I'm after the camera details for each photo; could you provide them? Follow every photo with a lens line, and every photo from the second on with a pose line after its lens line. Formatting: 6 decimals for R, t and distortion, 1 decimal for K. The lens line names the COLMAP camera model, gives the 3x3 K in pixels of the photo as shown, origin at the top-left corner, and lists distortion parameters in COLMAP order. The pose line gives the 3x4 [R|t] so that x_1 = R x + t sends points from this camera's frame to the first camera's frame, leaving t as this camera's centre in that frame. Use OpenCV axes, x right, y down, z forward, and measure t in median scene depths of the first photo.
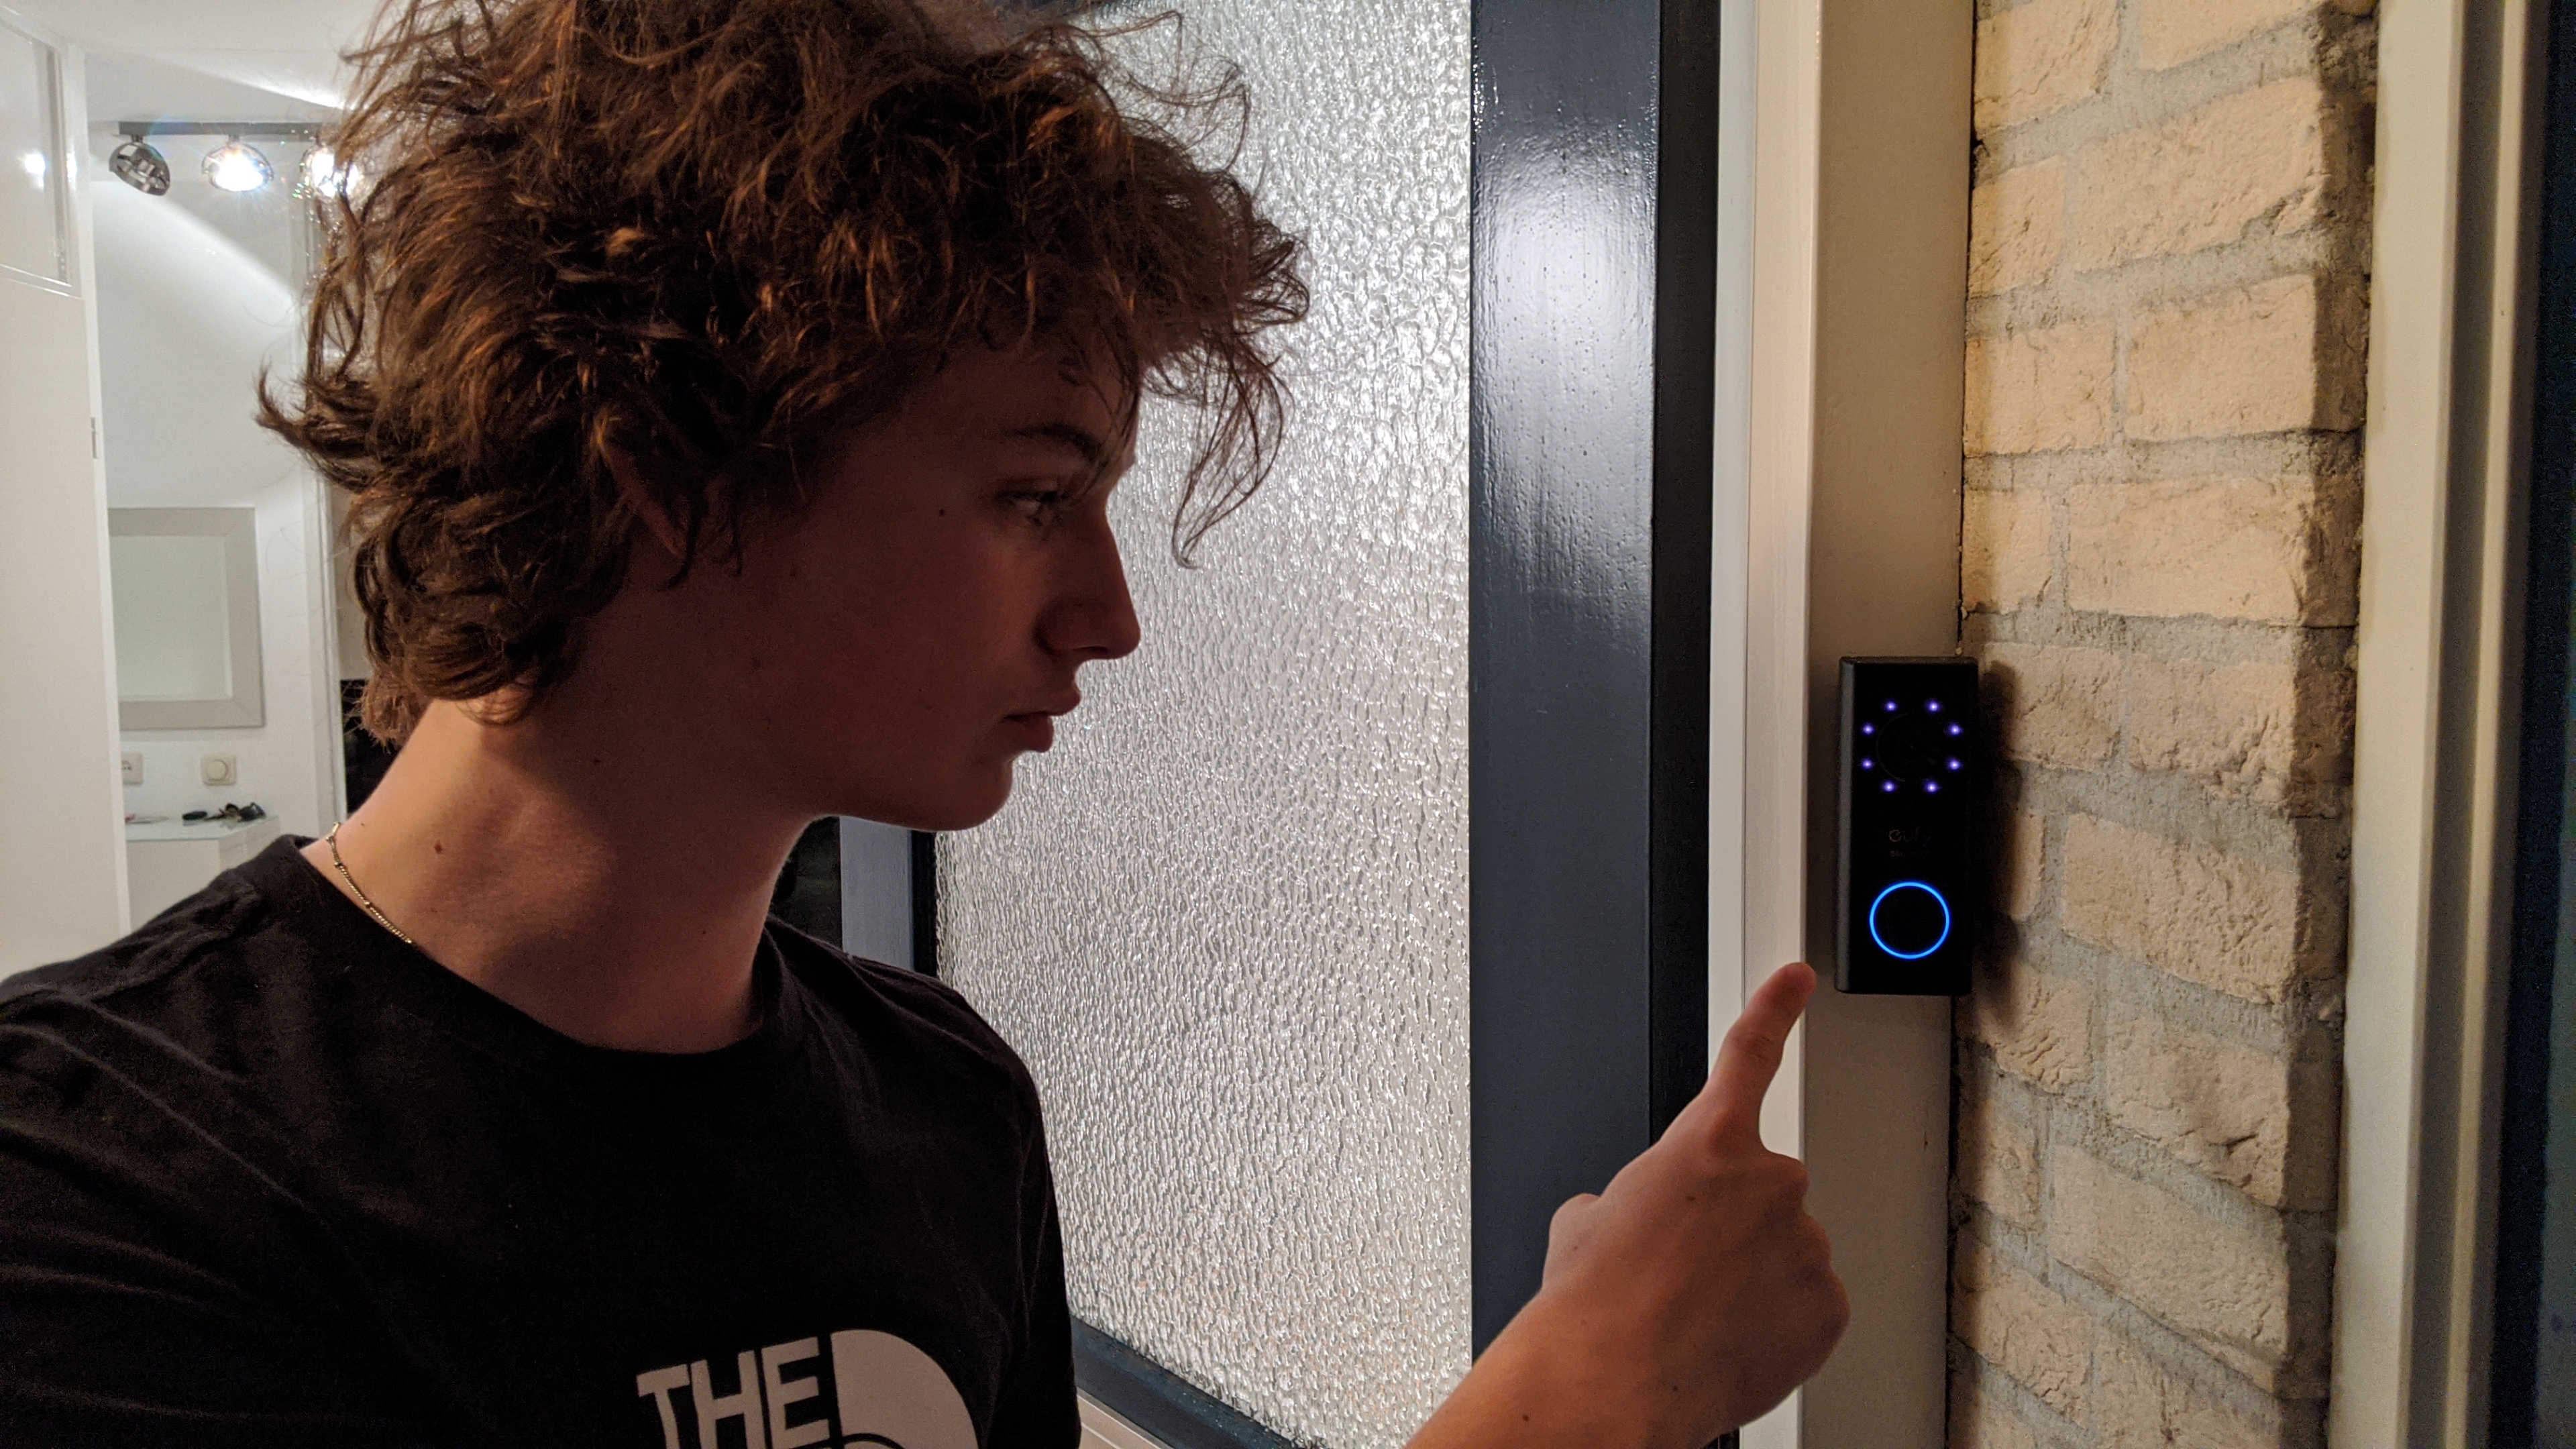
lens RADIAL K [[1986.1, 0, 1285.3], [0, 1986.1, 717.0], [0, 0, 1]] dist [0.035740, -0.000008]
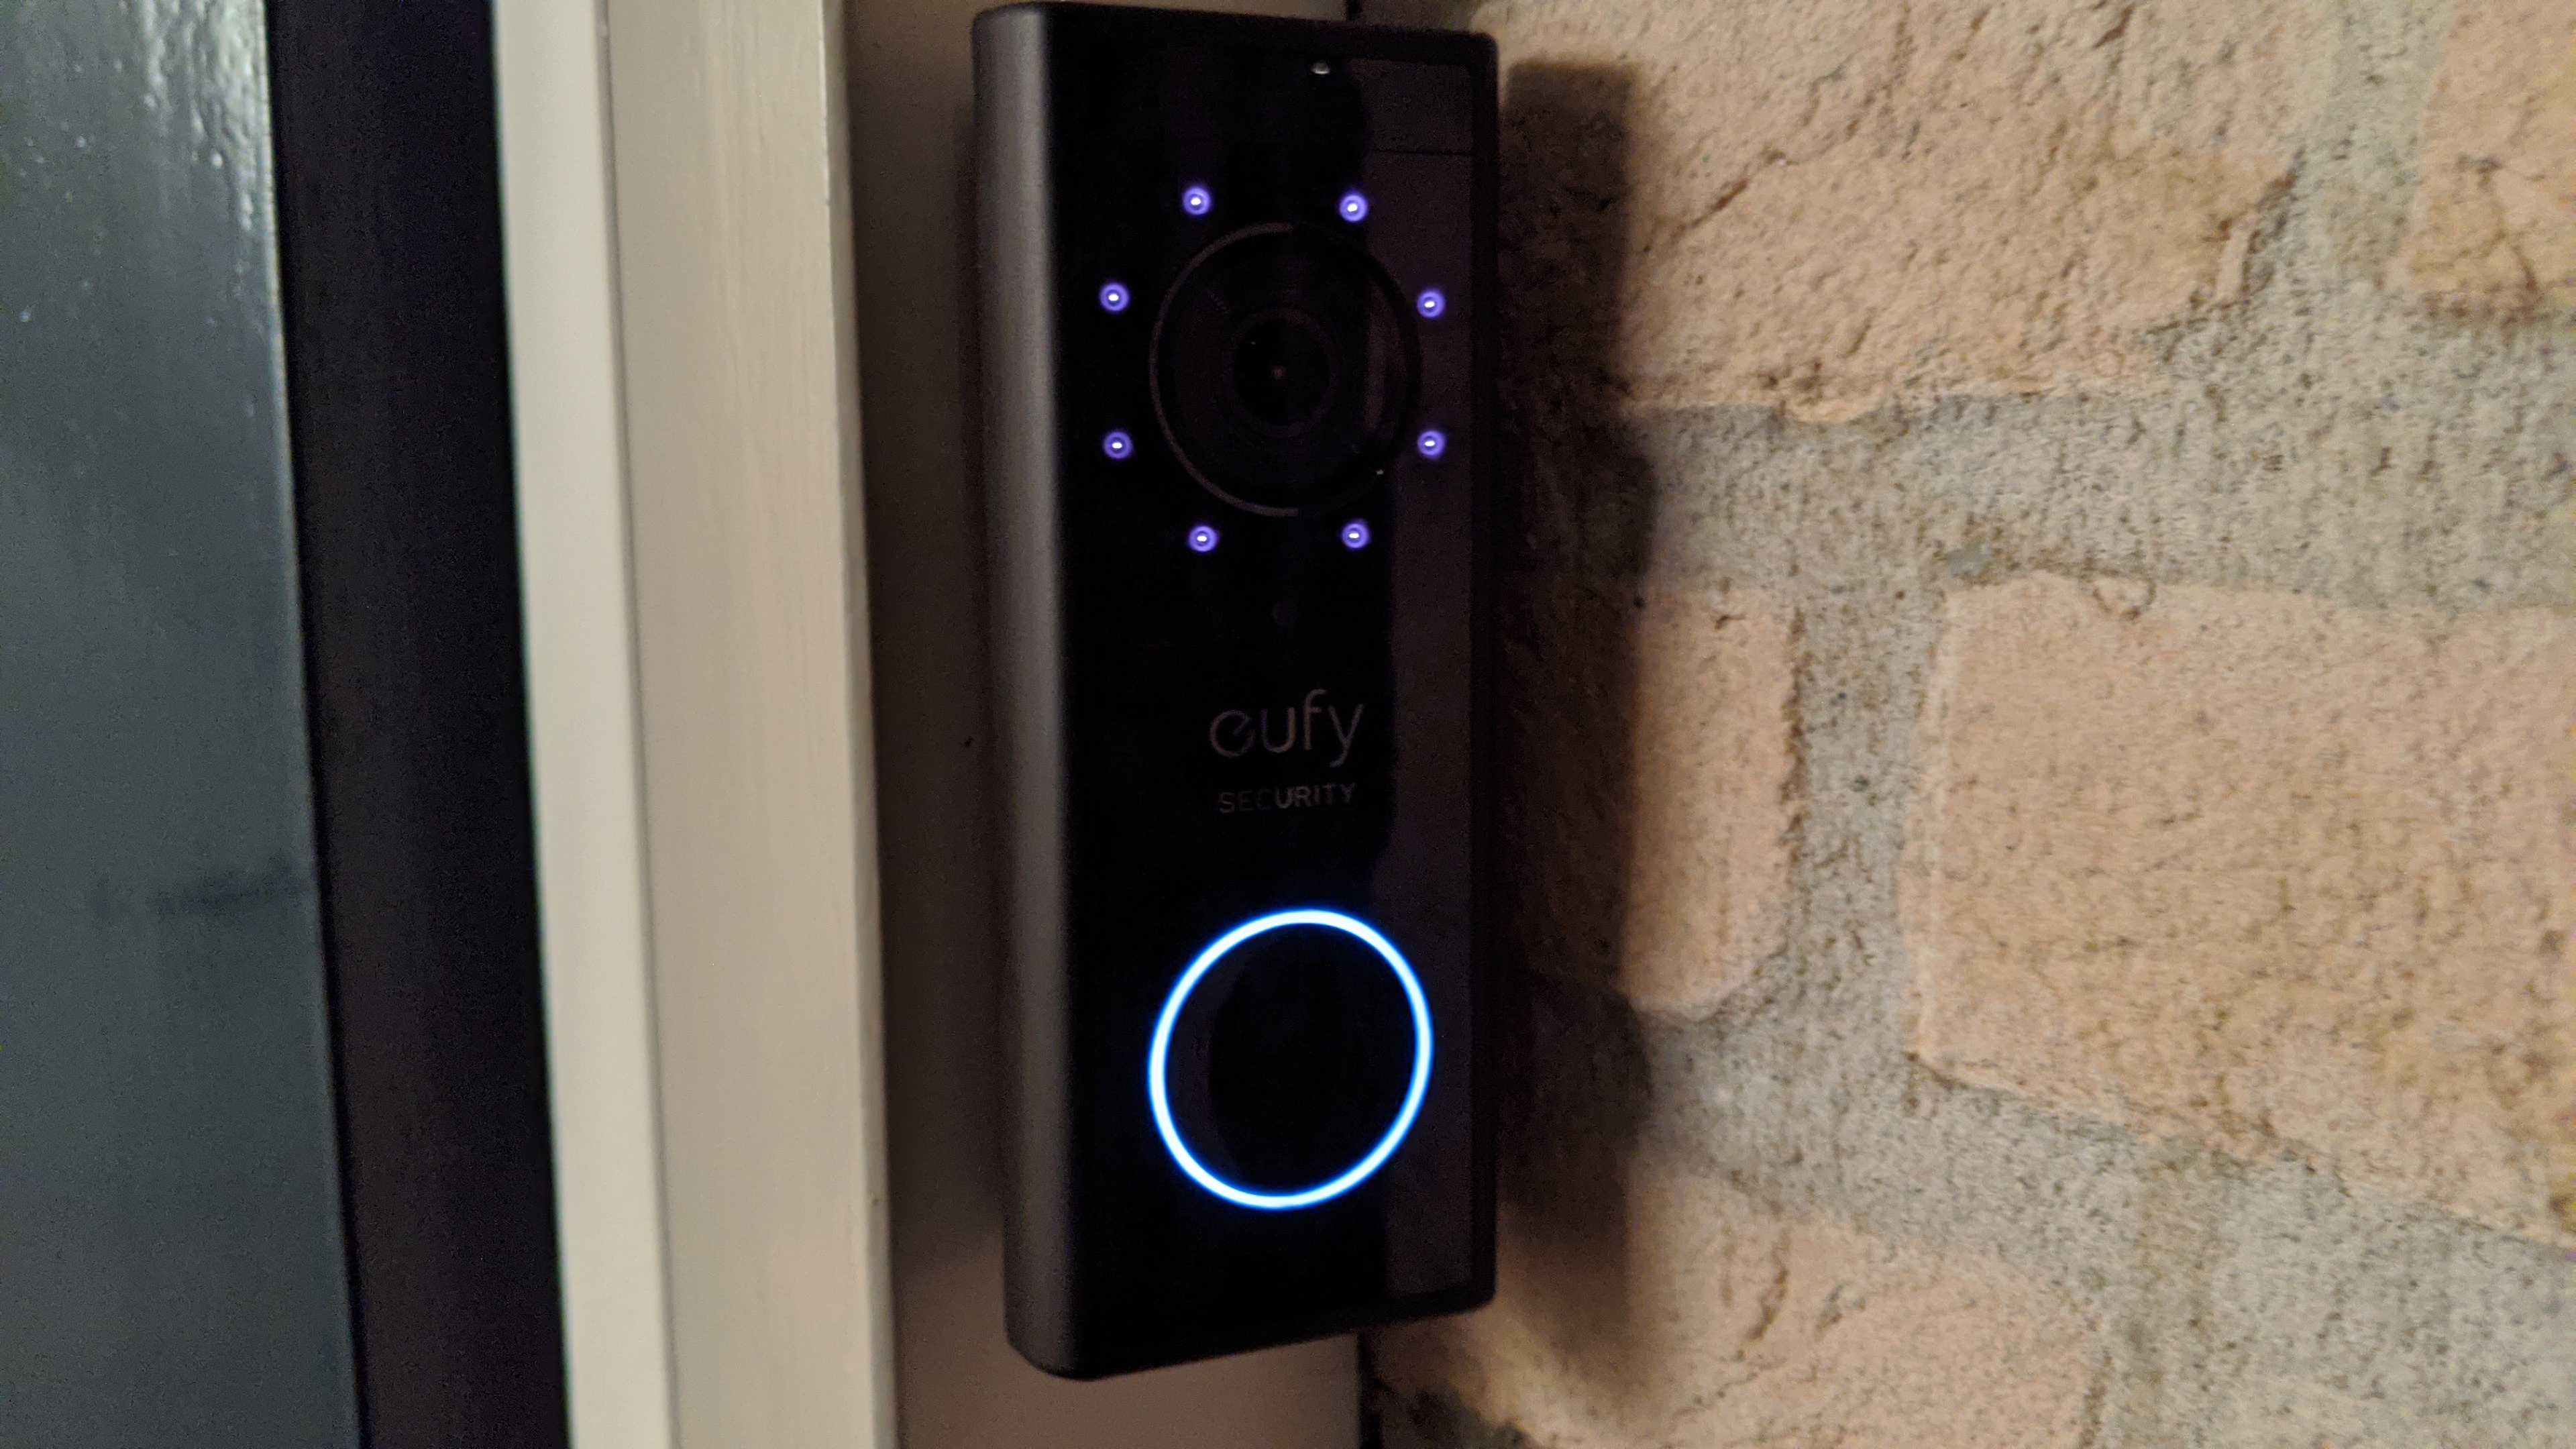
lens RADIAL K [[1986.1, 0, 1287.0], [0, 1986.1, 716.5], [0, 0, 1]] dist [0.035740, -0.000008]
pose [[0.869531, -0.063712, 0.489751, 0.197560], [0.048139, 0.997856, 0.044344, 0.048196], [-0.491526, -0.014982, 0.870734, 0.808903]]
